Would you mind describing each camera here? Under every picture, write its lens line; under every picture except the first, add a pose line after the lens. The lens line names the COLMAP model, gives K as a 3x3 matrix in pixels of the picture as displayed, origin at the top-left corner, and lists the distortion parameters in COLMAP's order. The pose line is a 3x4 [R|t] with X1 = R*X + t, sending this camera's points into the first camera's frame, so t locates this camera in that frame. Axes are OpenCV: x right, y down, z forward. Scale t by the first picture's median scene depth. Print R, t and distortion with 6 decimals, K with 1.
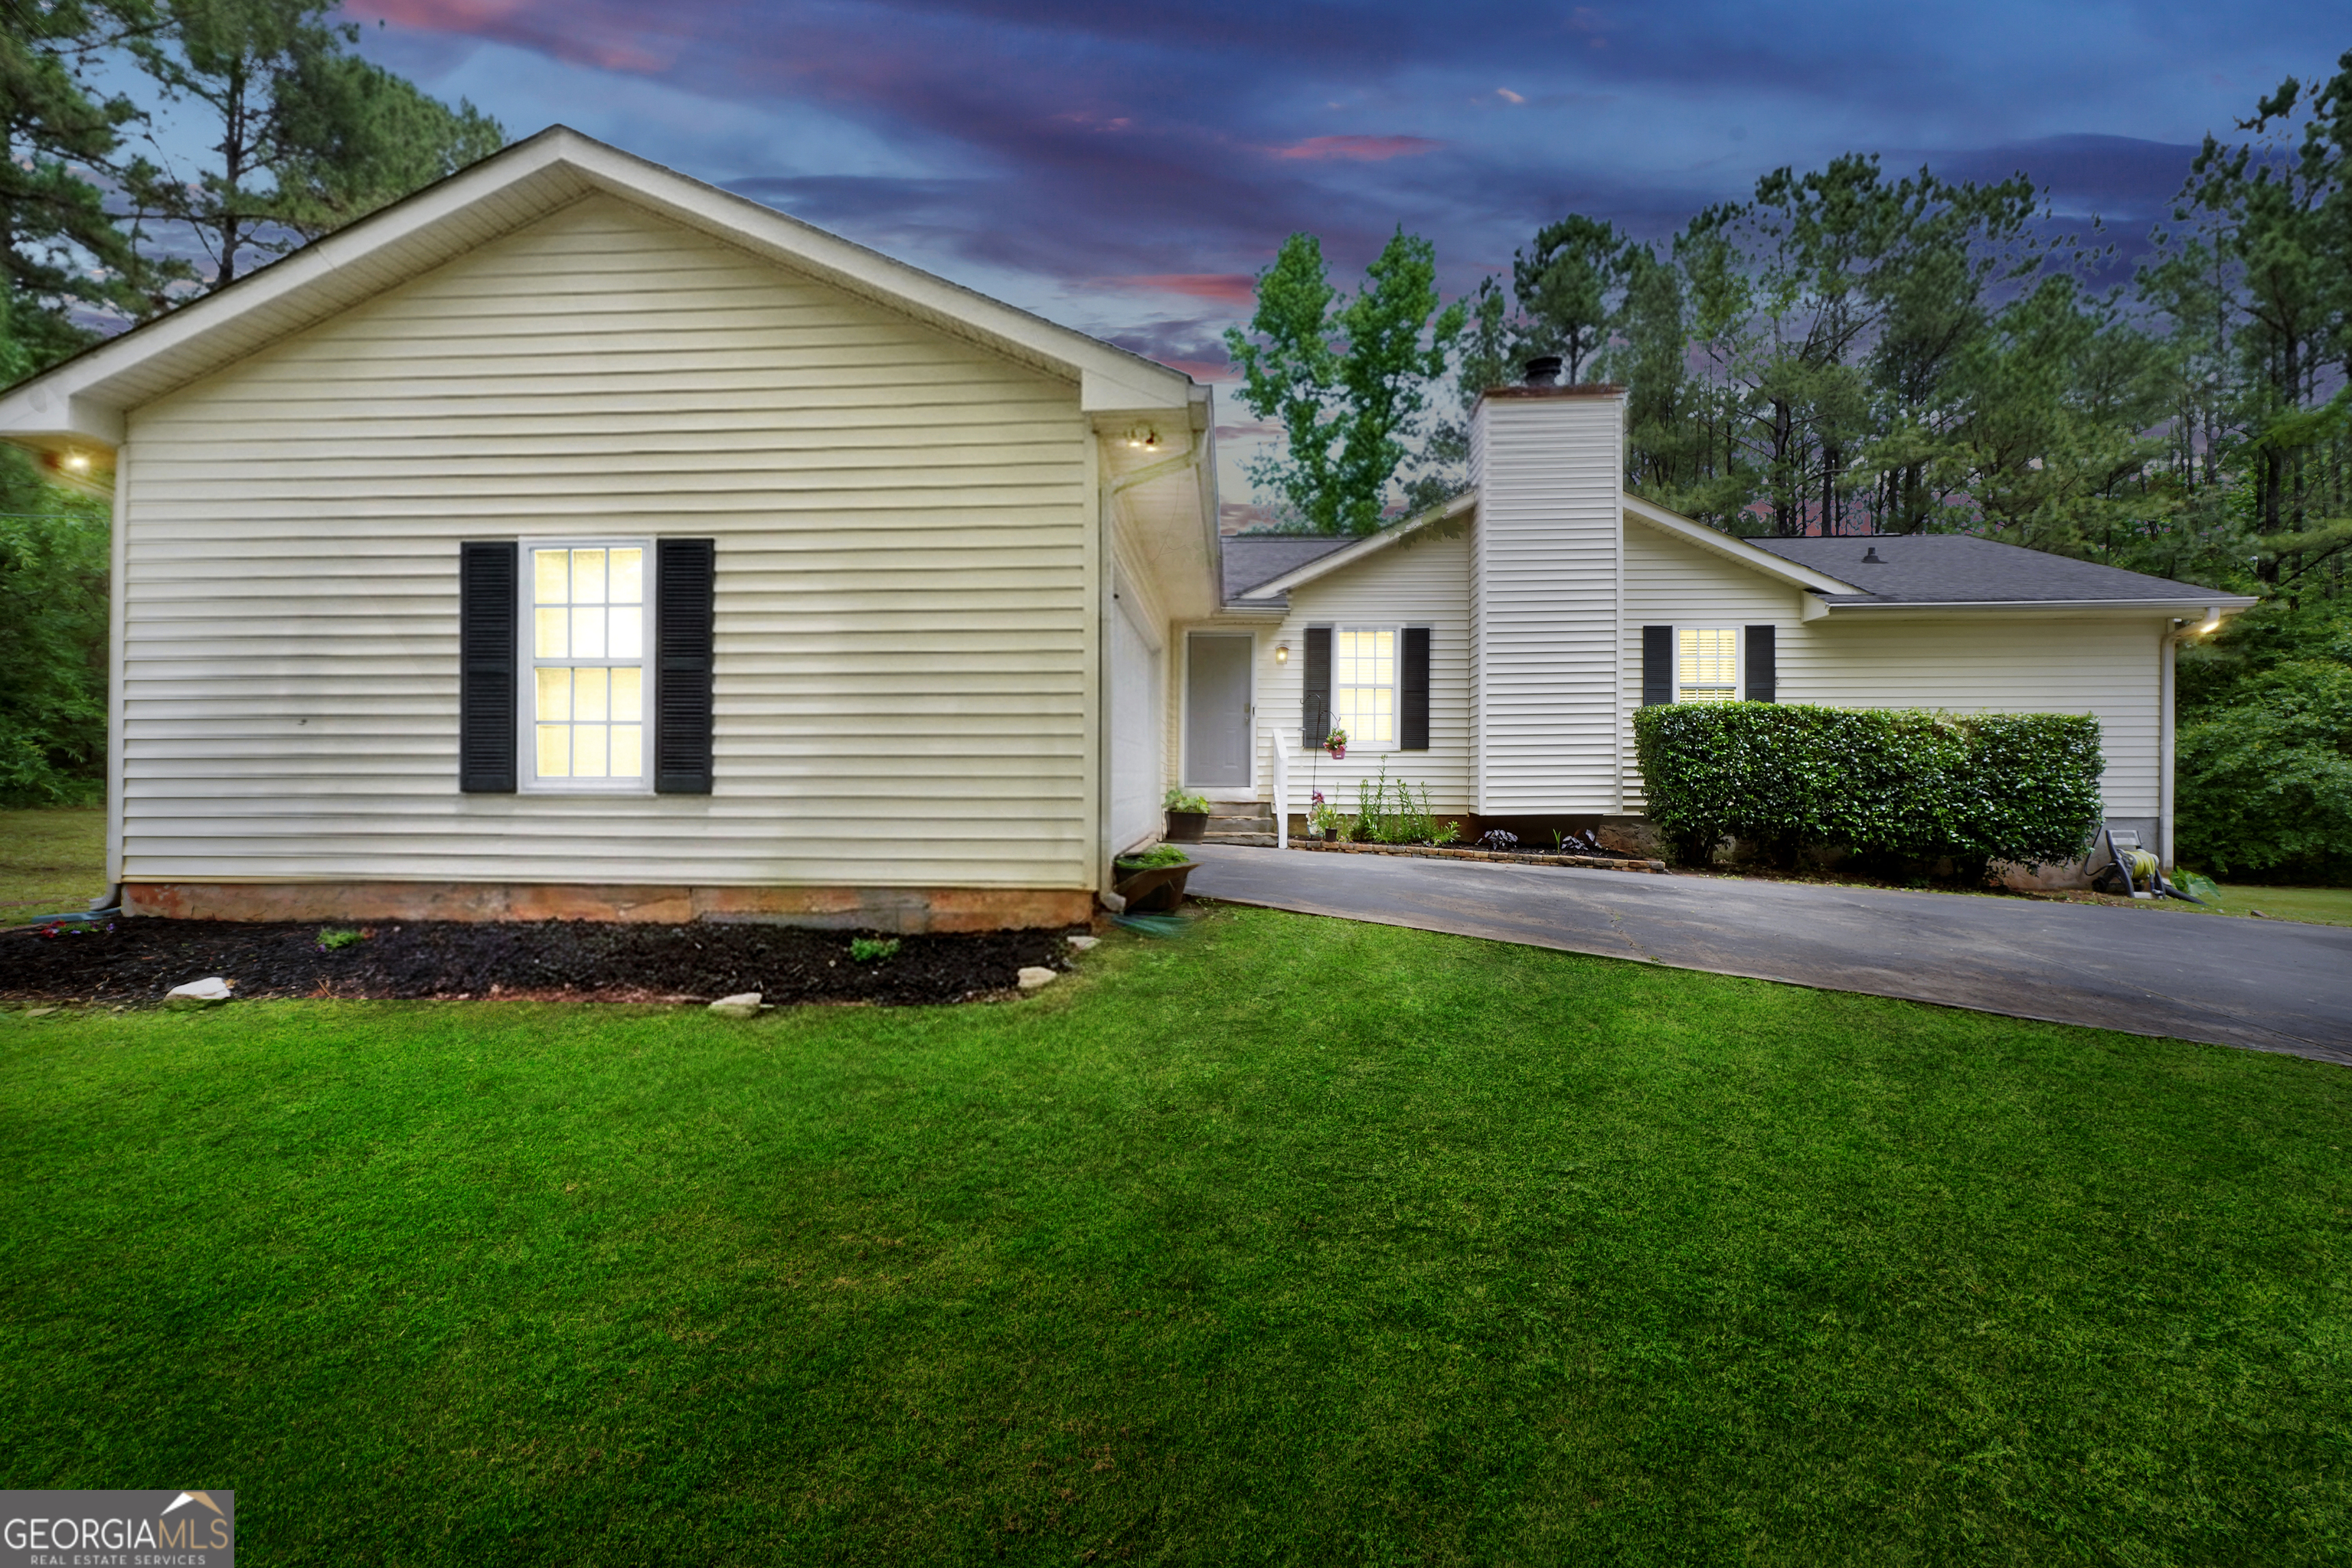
lens RADIAL K [[995.9, 0, 1168.8], [0, 995.9, 777.6], [0, 0, 1]] dist [-0.018920, 0.006552]
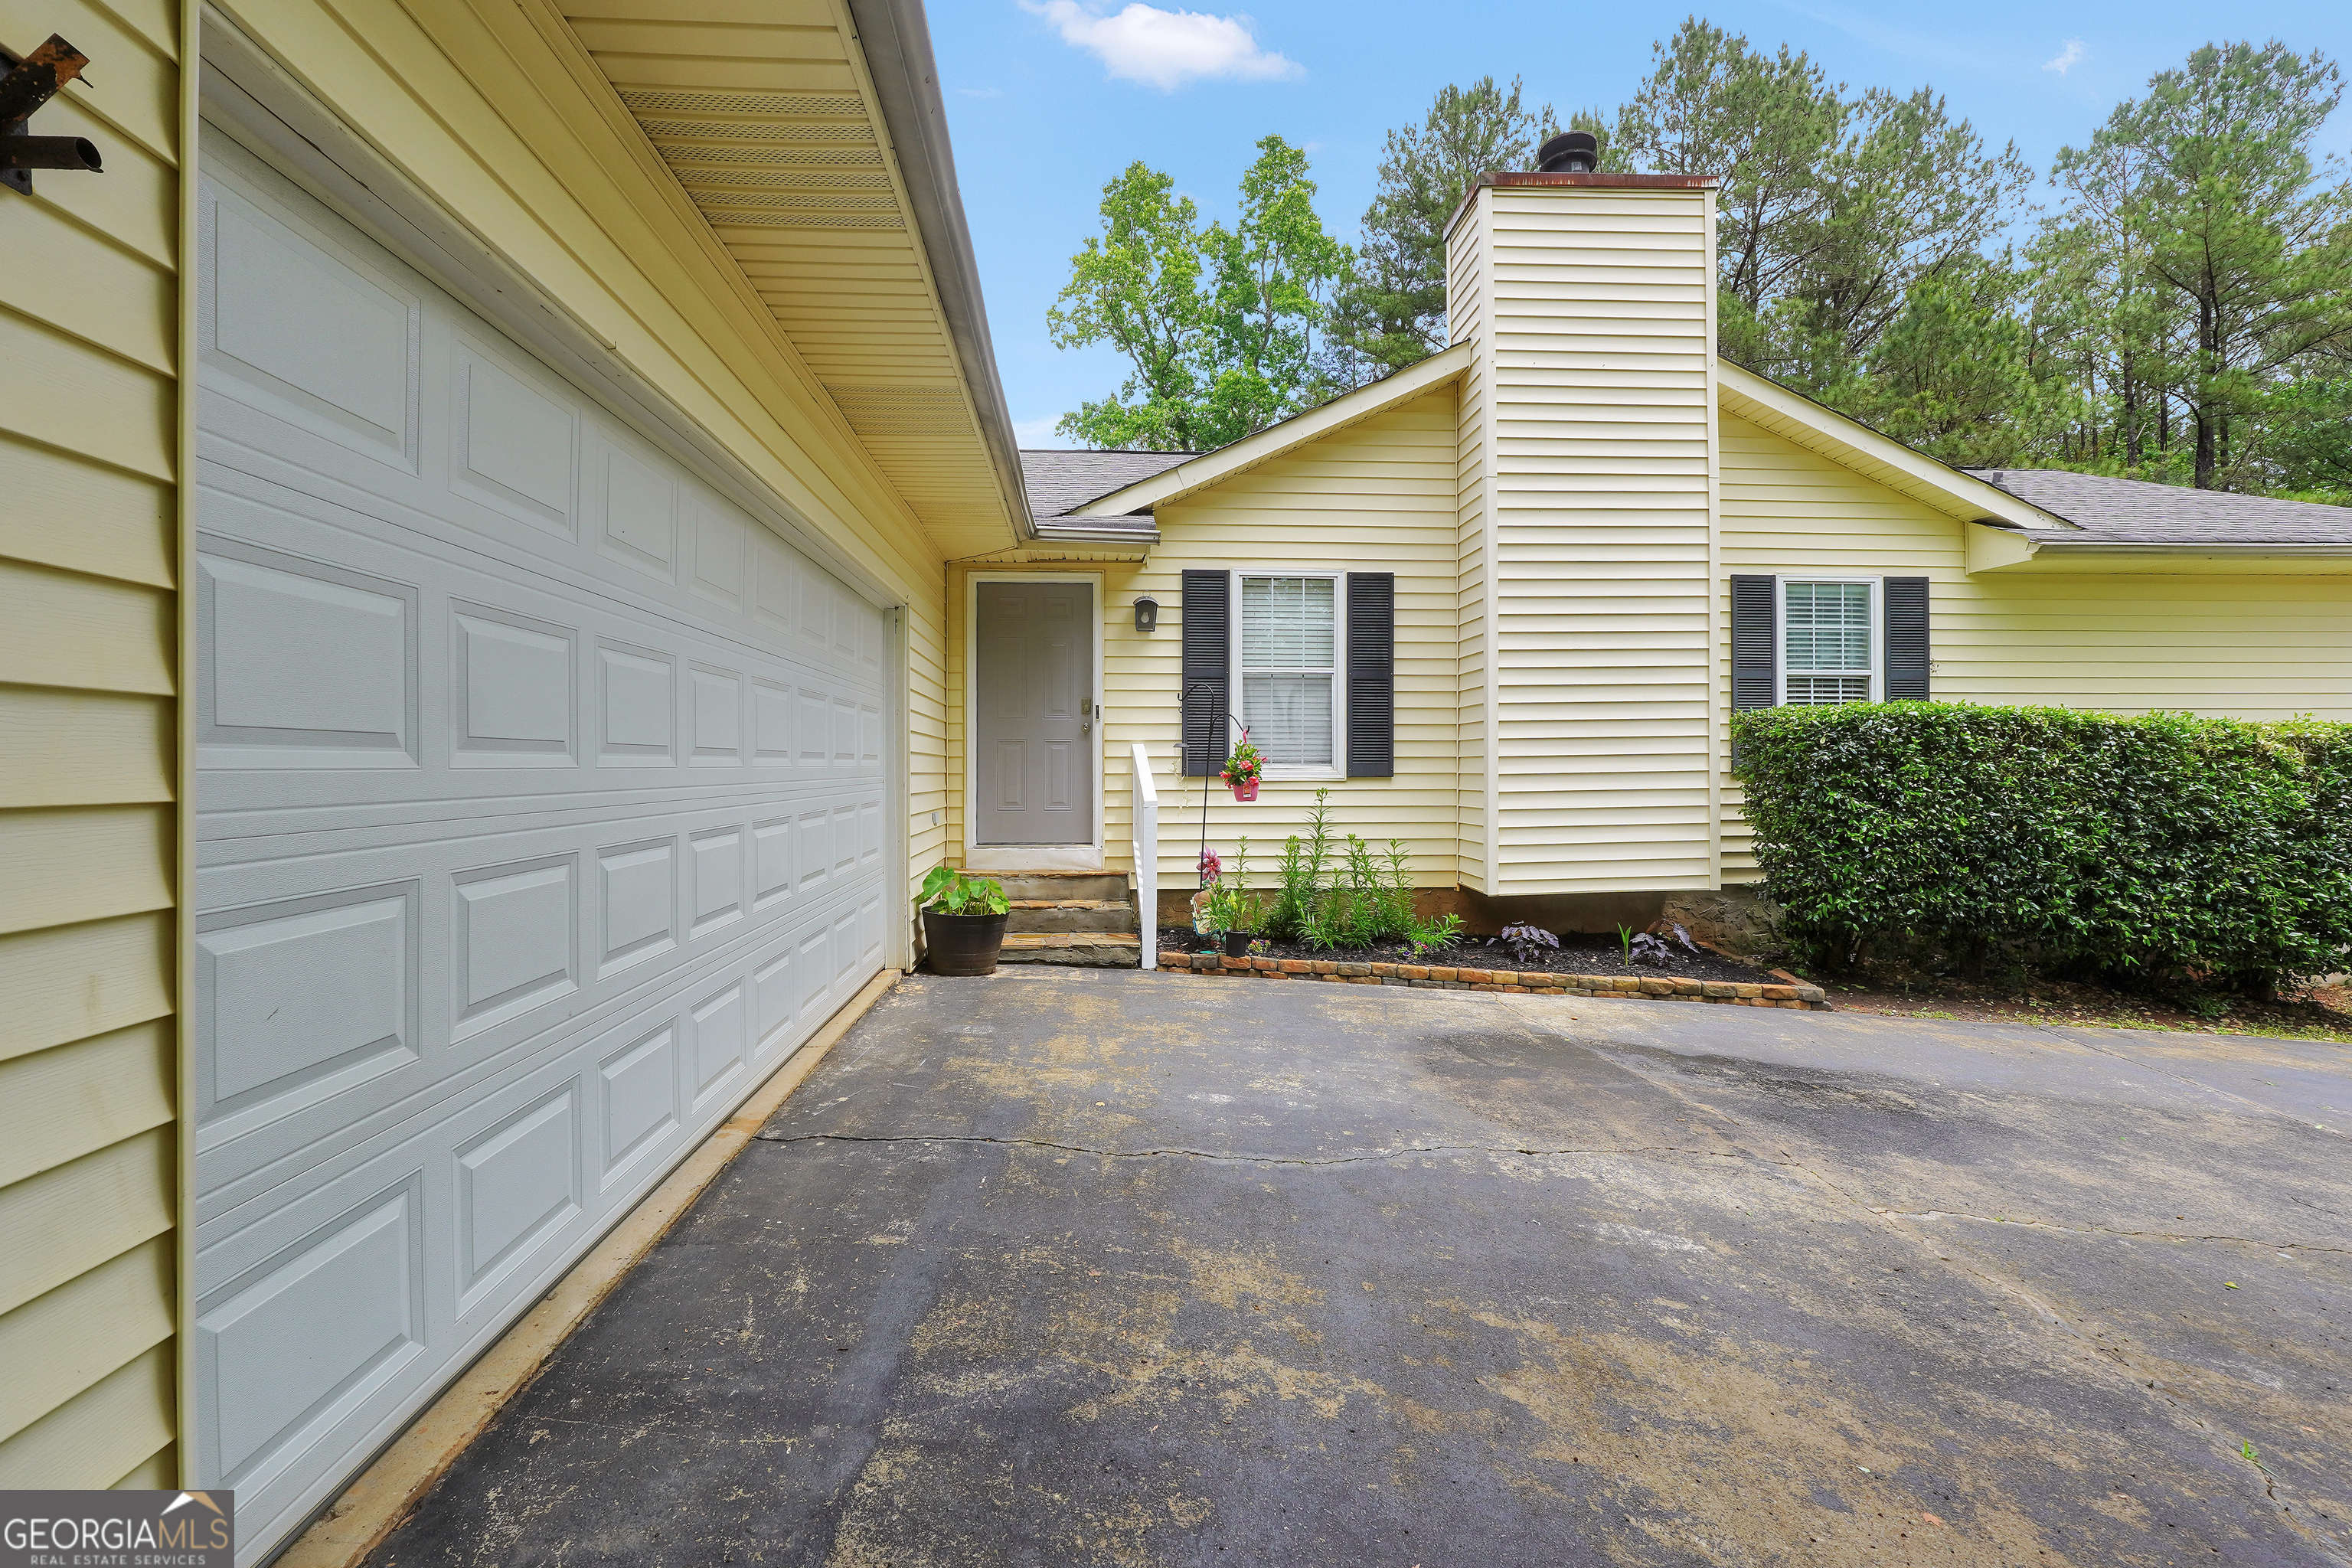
lens RADIAL K [[995.9, 0, 1168.8], [0, 995.9, 777.6], [0, 0, 1]] dist [-0.018920, 0.006552]
pose [[0.991120, -0.007590, 0.132752, 0.052428], [0.004709, 0.999747, 0.021999, -0.044054], [-0.132886, -0.021179, 0.990905, 0.451259]]
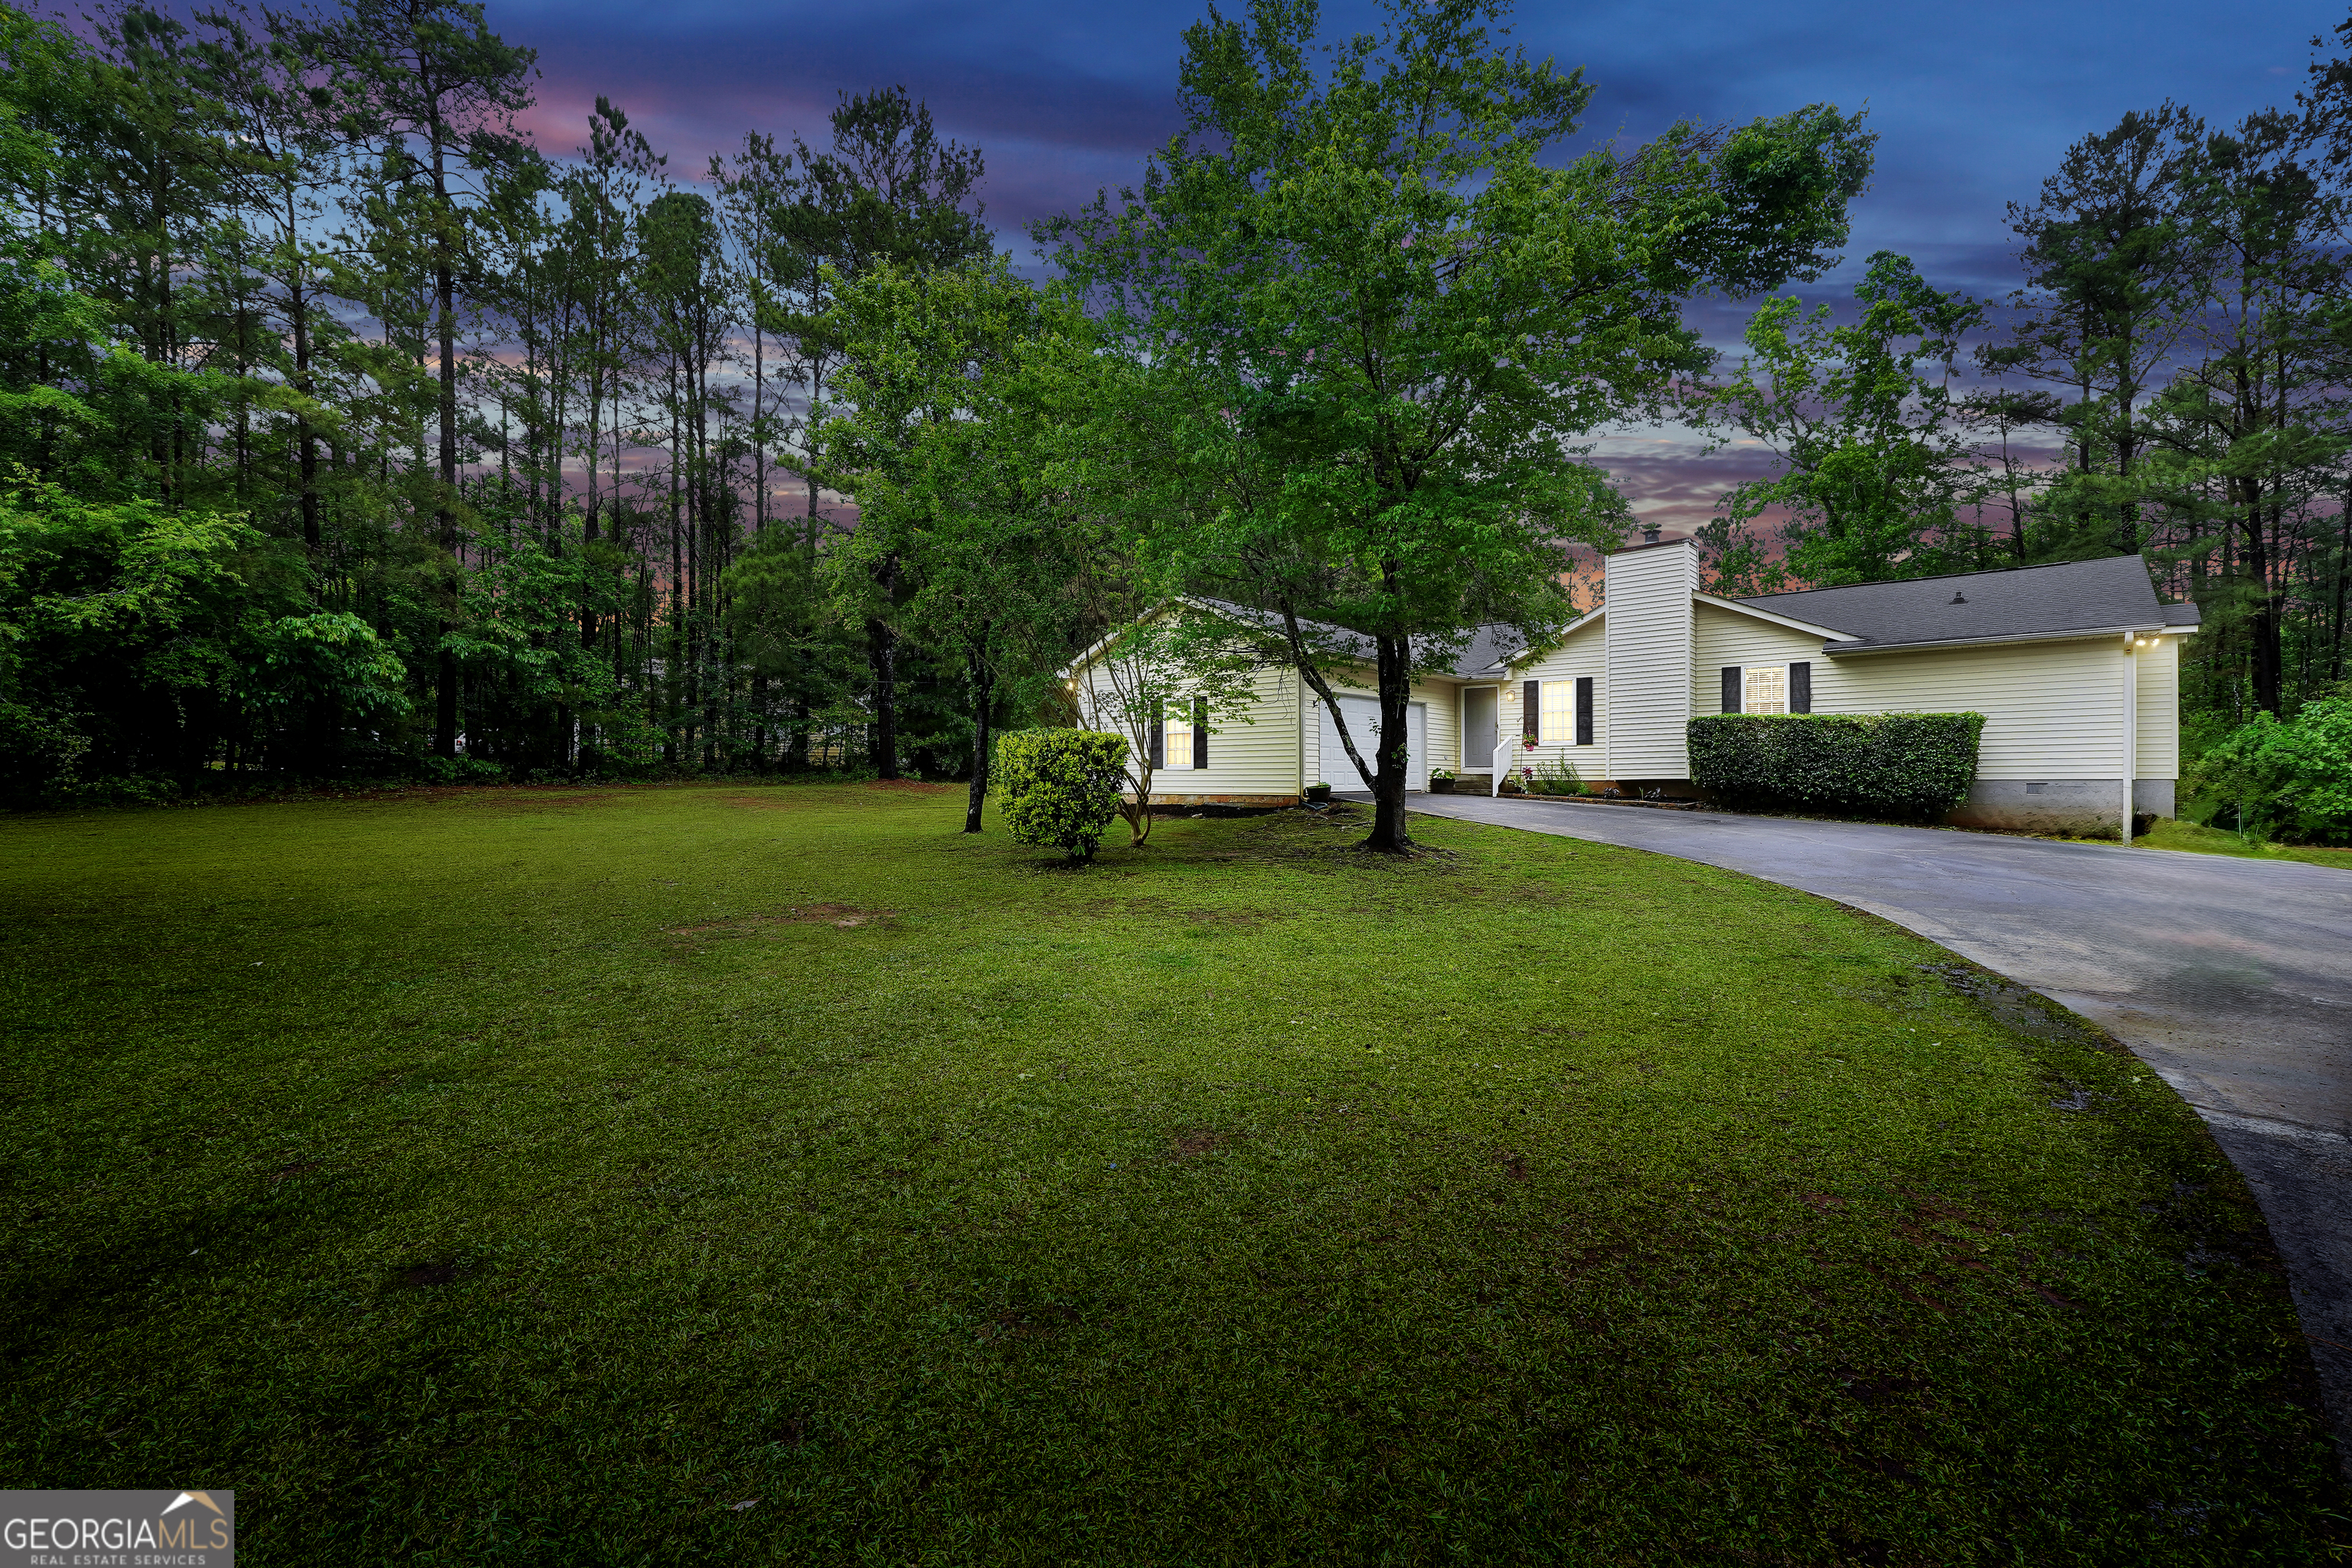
lens RADIAL K [[995.9, 0, 1168.8], [0, 995.9, 777.6], [0, 0, 1]] dist [-0.018920, 0.006552]
pose [[0.778069, -0.007348, -0.628136, 0.823391], [0.012890, 0.999908, 0.004271, 0.013808], [0.628046, -0.011420, 0.778092, -0.913559]]
